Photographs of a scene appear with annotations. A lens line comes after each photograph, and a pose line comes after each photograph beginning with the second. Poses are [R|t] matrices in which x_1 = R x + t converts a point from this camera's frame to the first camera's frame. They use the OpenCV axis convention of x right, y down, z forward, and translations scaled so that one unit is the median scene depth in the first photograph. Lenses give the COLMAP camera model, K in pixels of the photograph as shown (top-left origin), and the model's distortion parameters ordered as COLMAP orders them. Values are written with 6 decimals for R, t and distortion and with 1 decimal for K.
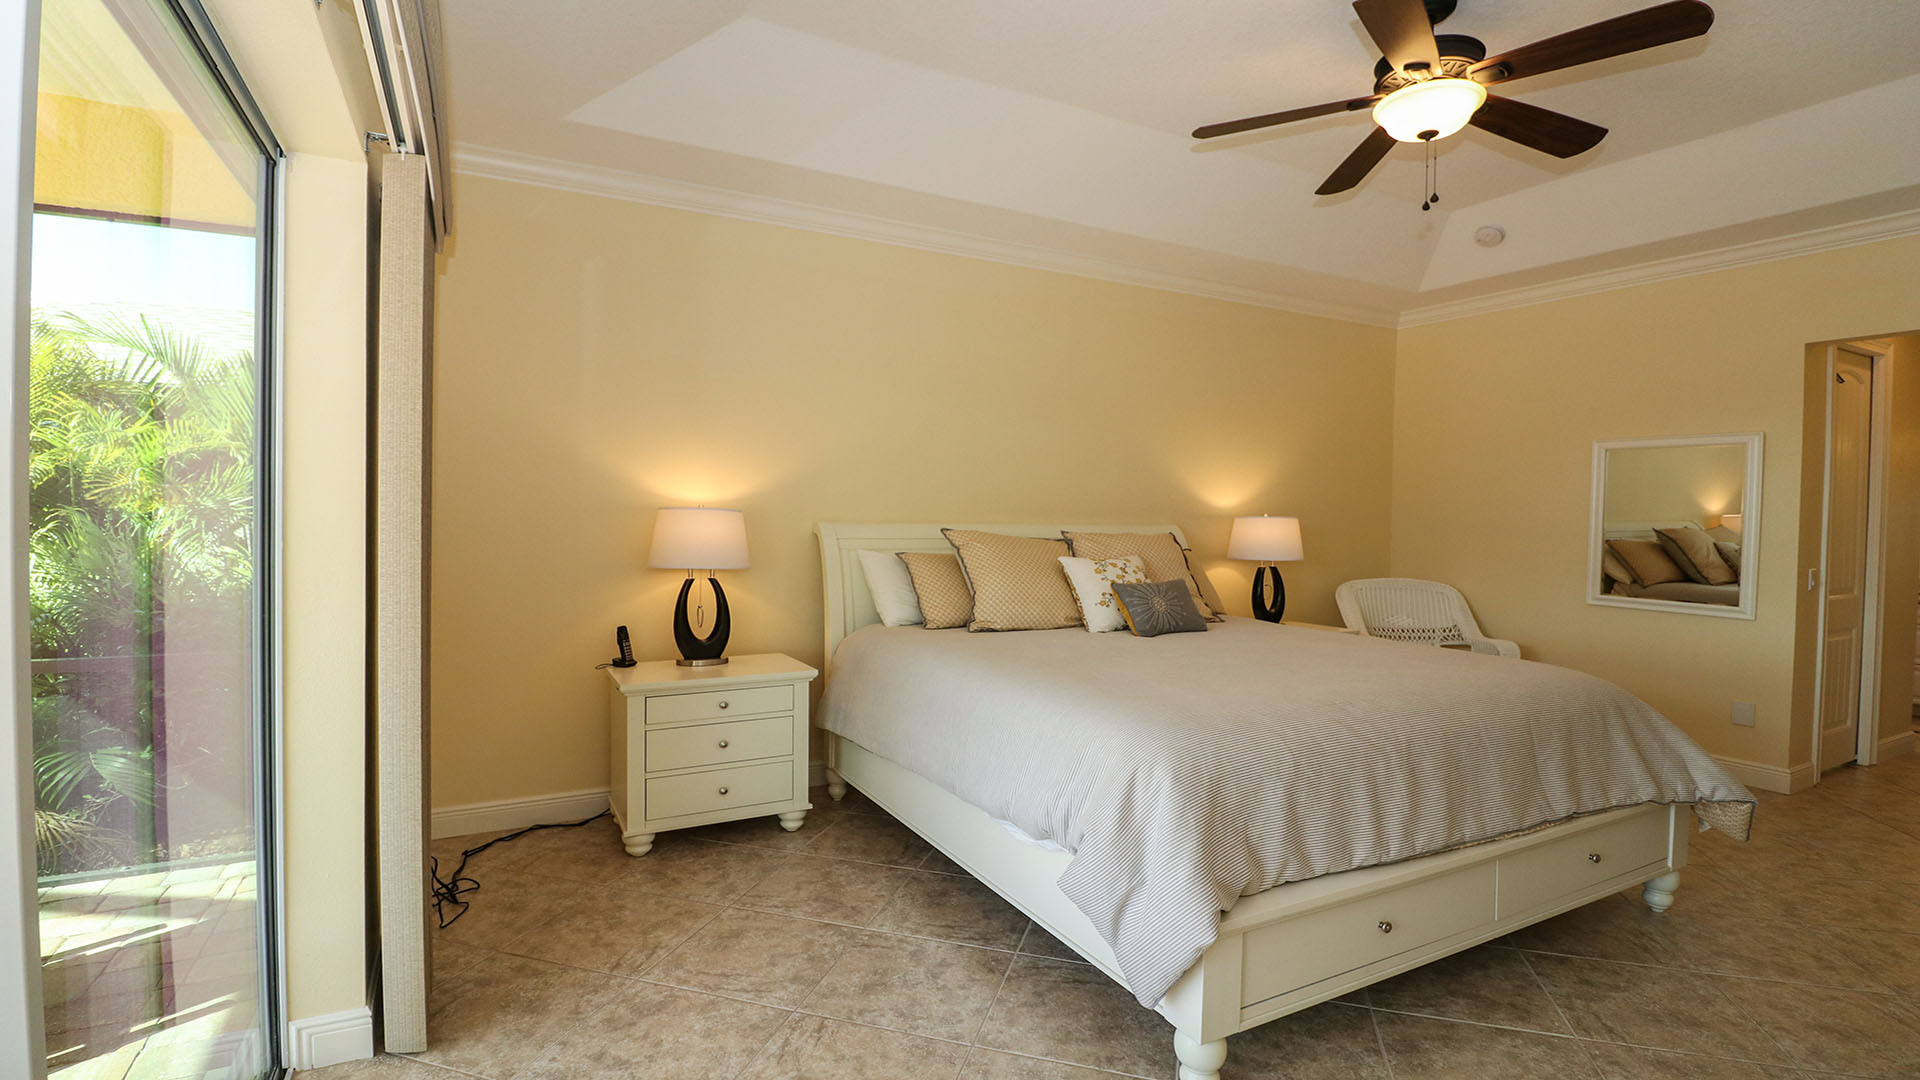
lens RADIAL K [[931.9, 0, 960.0], [0, 931.9, 540.0], [0, 0, 1]] dist [-0.013523, -0.001036]
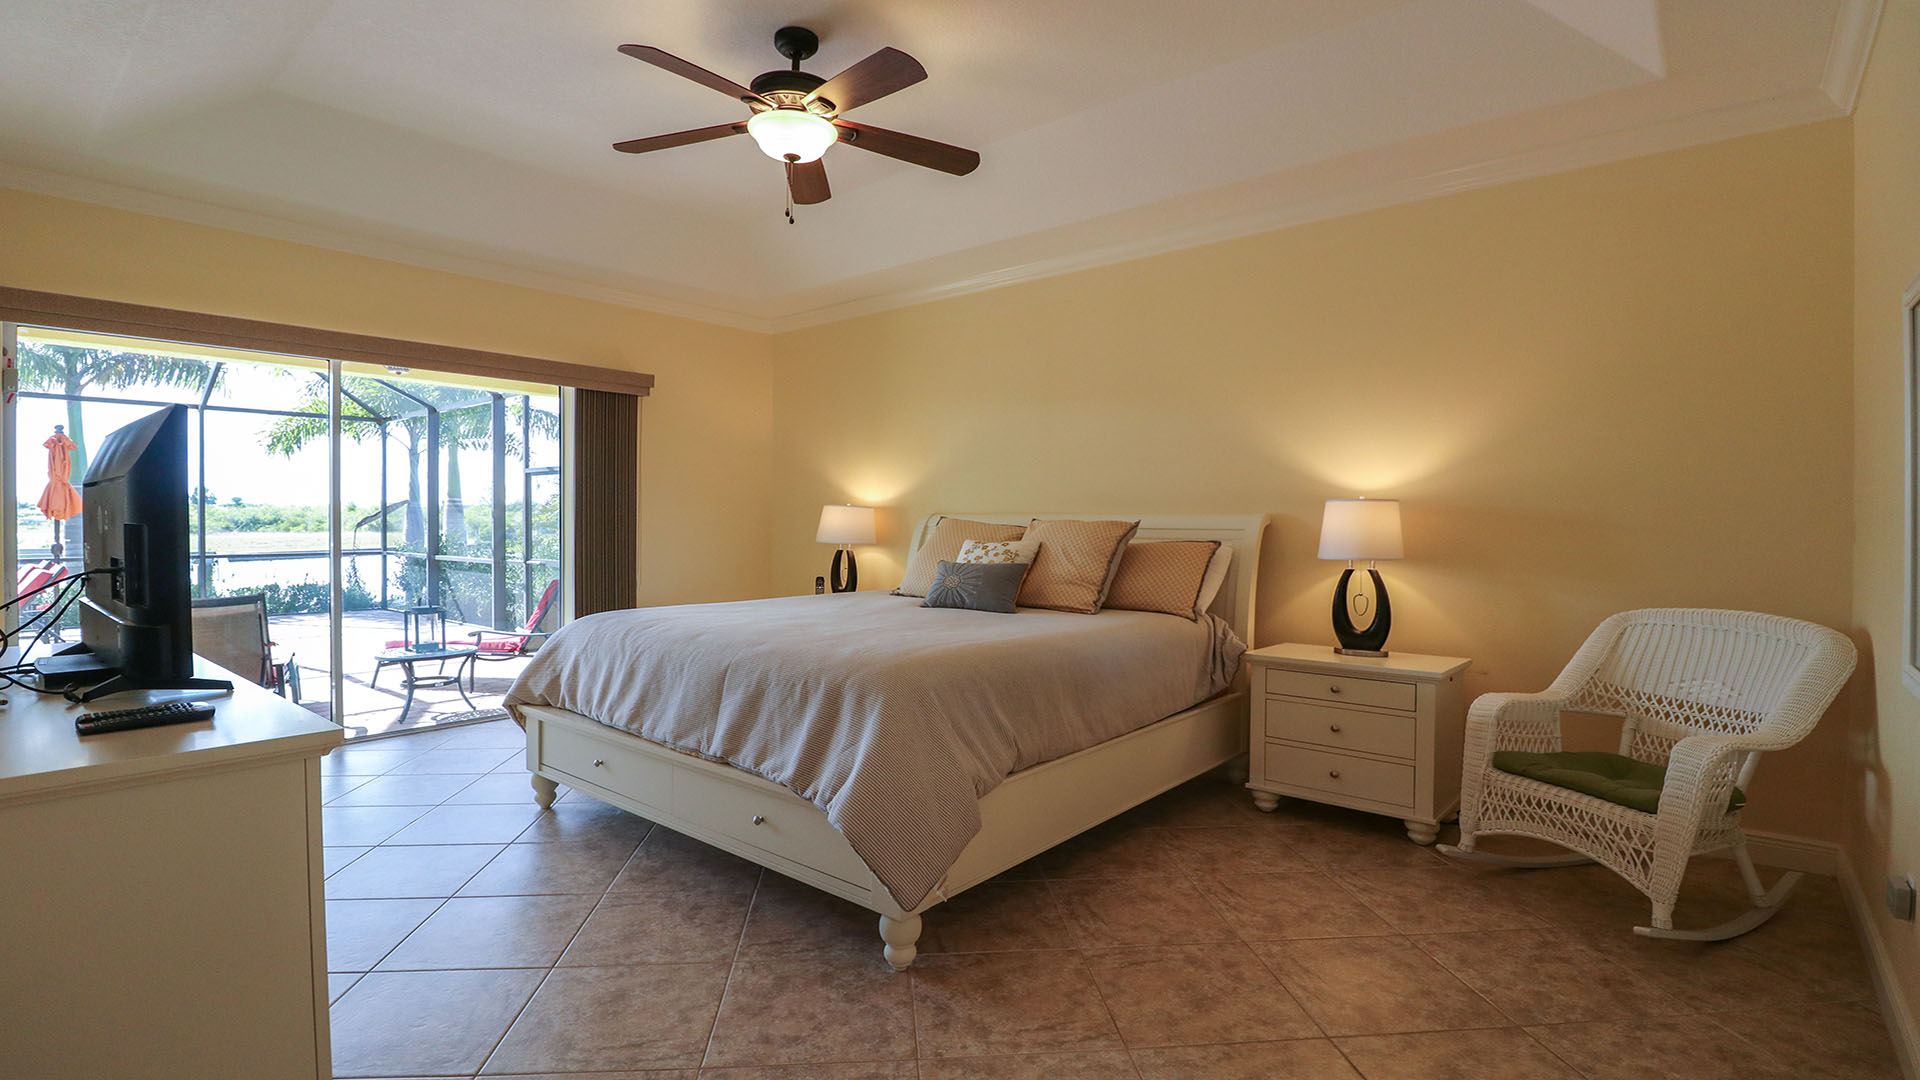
lens RADIAL K [[896.8, 0, 960.0], [0, 896.8, 540.0], [0, 0, 1]] dist [0.000226, -0.000048]
pose [[0.342982, 0.014614, -0.939228, 0.548383], [-0.009273, 0.999883, 0.012171, 0.000575], [0.939296, 0.004535, 0.343078, 0.274421]]
